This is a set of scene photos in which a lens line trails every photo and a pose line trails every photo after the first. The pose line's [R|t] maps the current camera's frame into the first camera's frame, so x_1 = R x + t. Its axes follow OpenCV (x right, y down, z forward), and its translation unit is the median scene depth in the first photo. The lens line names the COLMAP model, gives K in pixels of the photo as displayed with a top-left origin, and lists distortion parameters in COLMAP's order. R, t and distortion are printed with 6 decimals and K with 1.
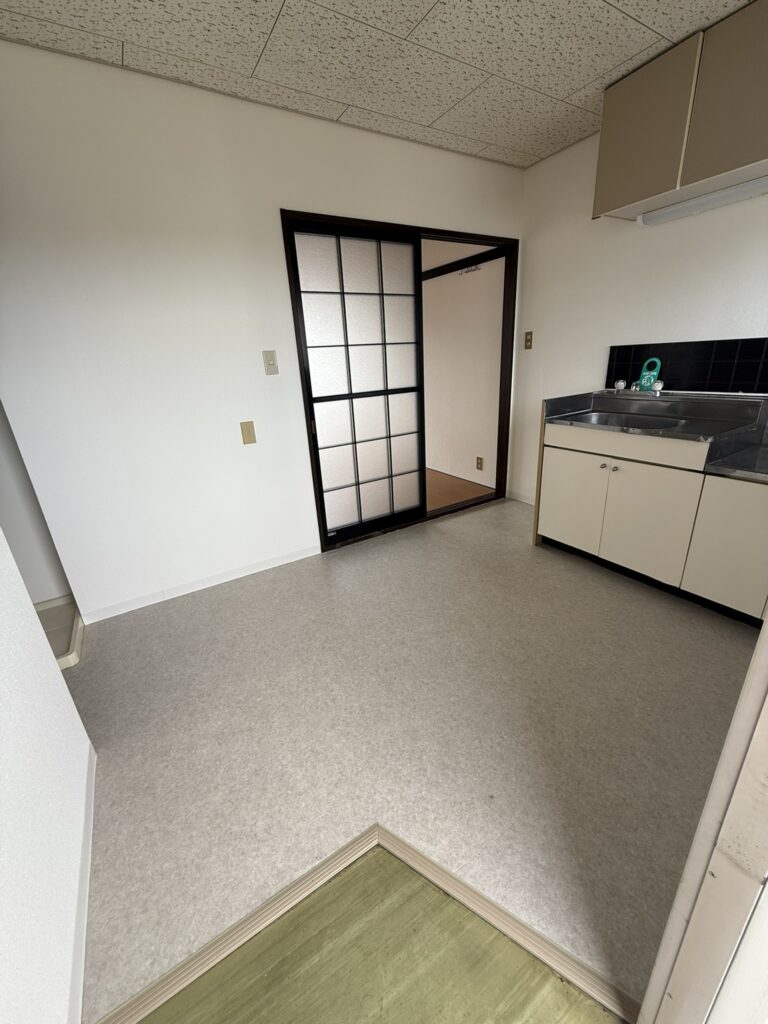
lens RADIAL K [[407.3, 0, 382.9], [0, 407.3, 506.1], [0, 0, 1]] dist [-0.001298, 0.000782]
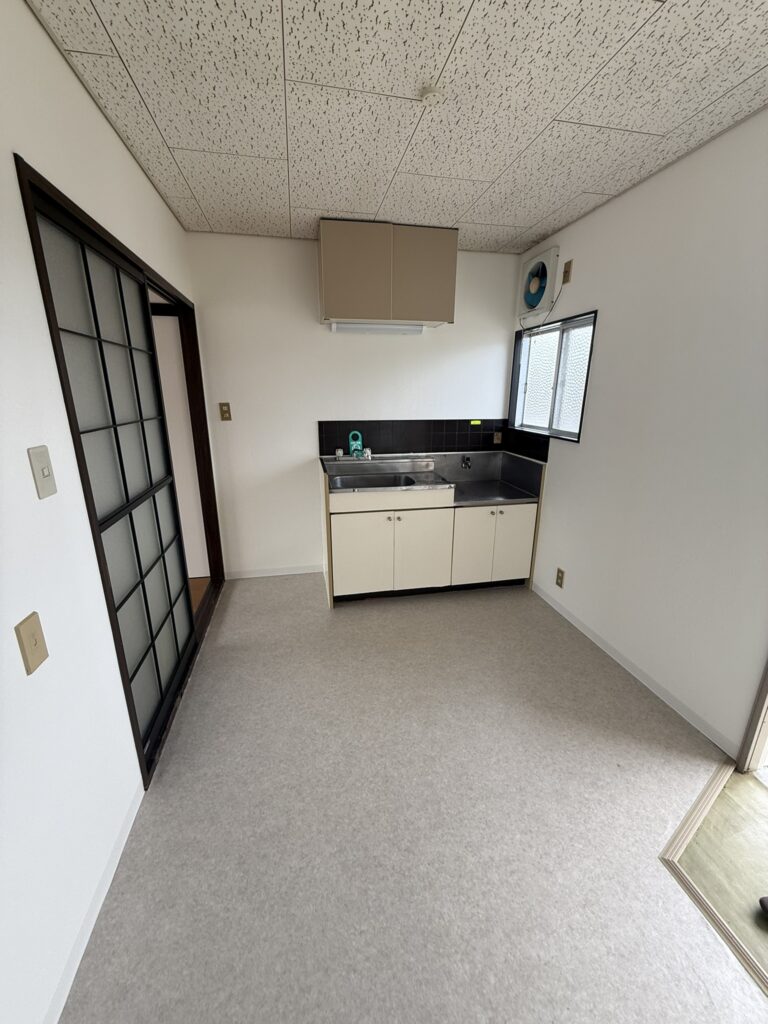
lens RADIAL K [[407.3, 0, 382.9], [0, 407.3, 506.1], [0, 0, 1]] dist [-0.001298, 0.000782]
pose [[0.347888, -0.200286, 0.915893, -0.549957], [0.301743, 0.948854, 0.092882, -0.238982], [-0.887652, 0.244052, 0.390529, 0.490376]]
